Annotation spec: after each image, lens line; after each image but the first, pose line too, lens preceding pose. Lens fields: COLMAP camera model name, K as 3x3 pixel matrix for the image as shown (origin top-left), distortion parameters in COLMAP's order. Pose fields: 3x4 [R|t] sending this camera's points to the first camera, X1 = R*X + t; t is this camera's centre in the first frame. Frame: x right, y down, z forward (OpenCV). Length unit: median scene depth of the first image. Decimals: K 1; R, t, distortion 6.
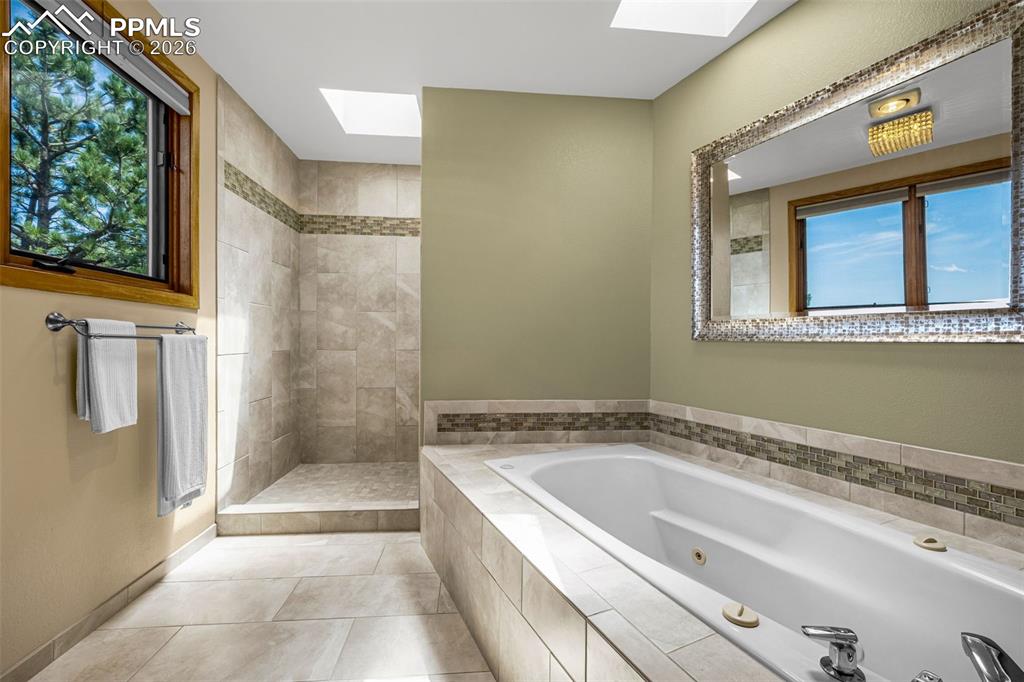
lens RADIAL K [[442.3, 0, 514.3], [0, 442.3, 339.4], [0, 0, 1]] dist [0.003720, 0.000647]
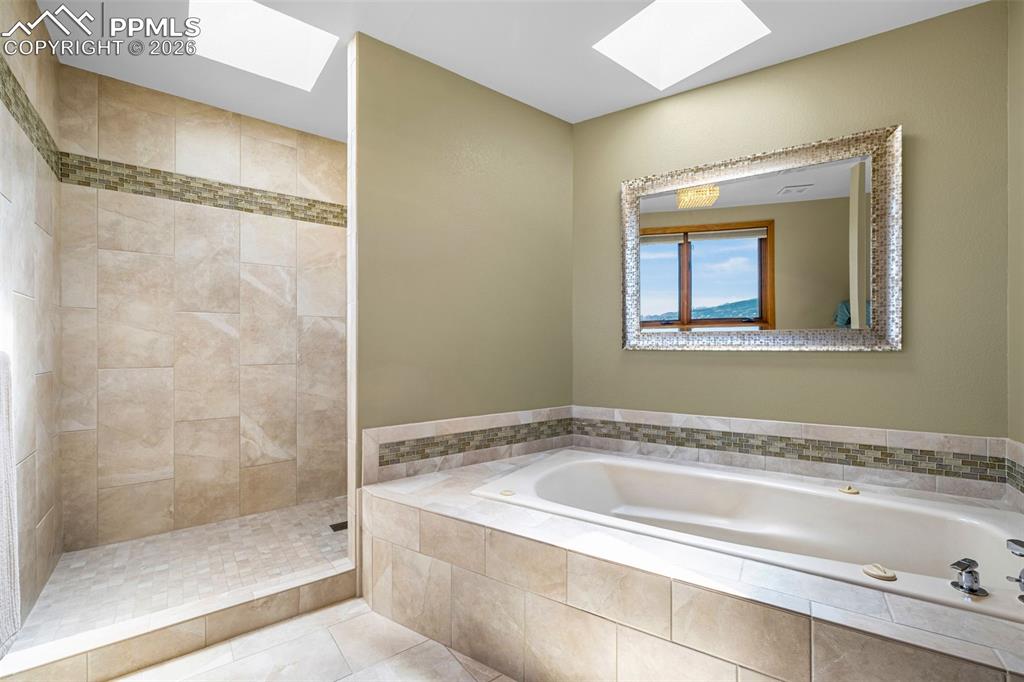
lens RADIAL K [[442.3, 0, 513.4], [0, 442.3, 342.2], [0, 0, 1]] dist [0.003720, 0.000647]
pose [[0.843599, -0.003730, 0.536961, -0.384877], [0.005632, 0.999982, -0.001902, -0.013957], [-0.536944, 0.004629, 0.843605, 0.181860]]
